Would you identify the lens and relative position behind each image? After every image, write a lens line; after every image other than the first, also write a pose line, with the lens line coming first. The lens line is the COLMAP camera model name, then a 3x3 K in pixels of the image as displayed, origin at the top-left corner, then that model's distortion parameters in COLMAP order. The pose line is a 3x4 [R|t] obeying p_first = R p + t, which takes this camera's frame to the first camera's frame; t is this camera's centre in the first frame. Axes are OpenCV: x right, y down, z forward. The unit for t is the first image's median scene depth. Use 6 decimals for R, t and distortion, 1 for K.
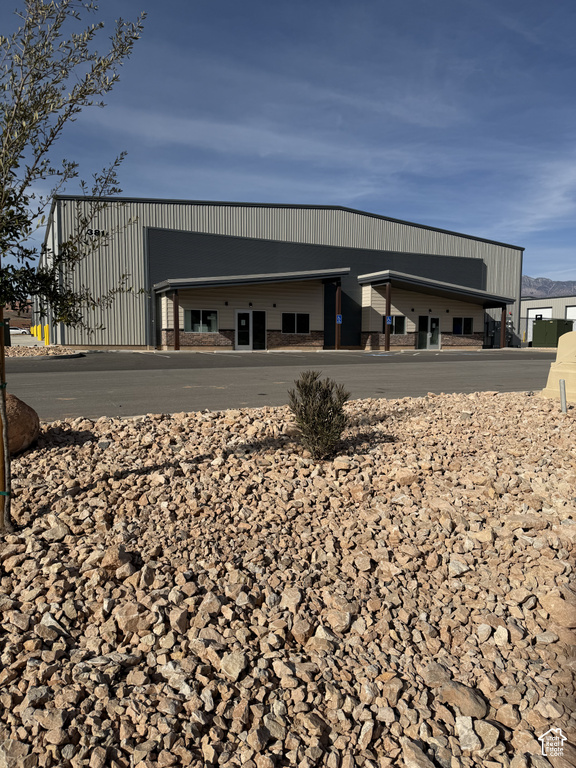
lens RADIAL K [[537.2, 0, 287.3], [0, 537.2, 404.4], [0, 0, 1]] dist [0.048796, -0.009364]
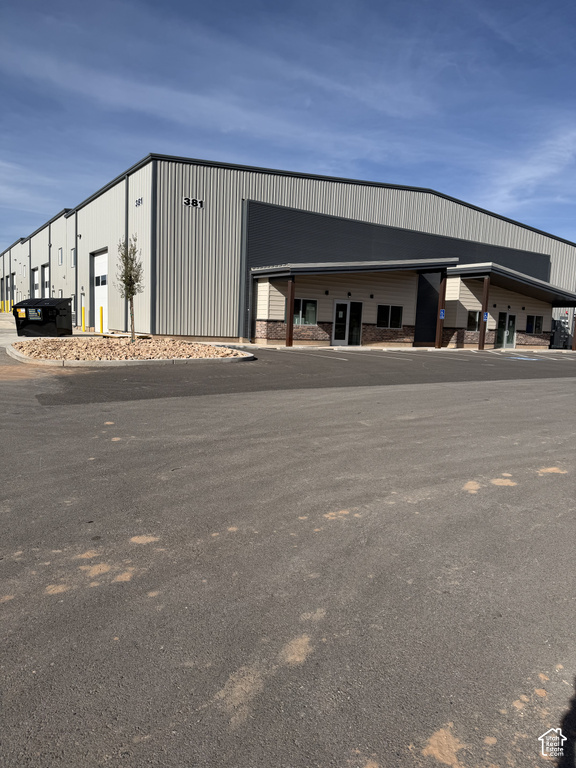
lens RADIAL K [[537.2, 0, 283.2], [0, 537.2, 387.7], [0, 0, 1]] dist [0.048796, -0.009364]
pose [[0.992539, 0.025073, 0.119323, -0.250121], [-0.025669, 0.999665, 0.003458, -0.029304], [-0.119196, -0.006495, 0.992849, 0.120898]]
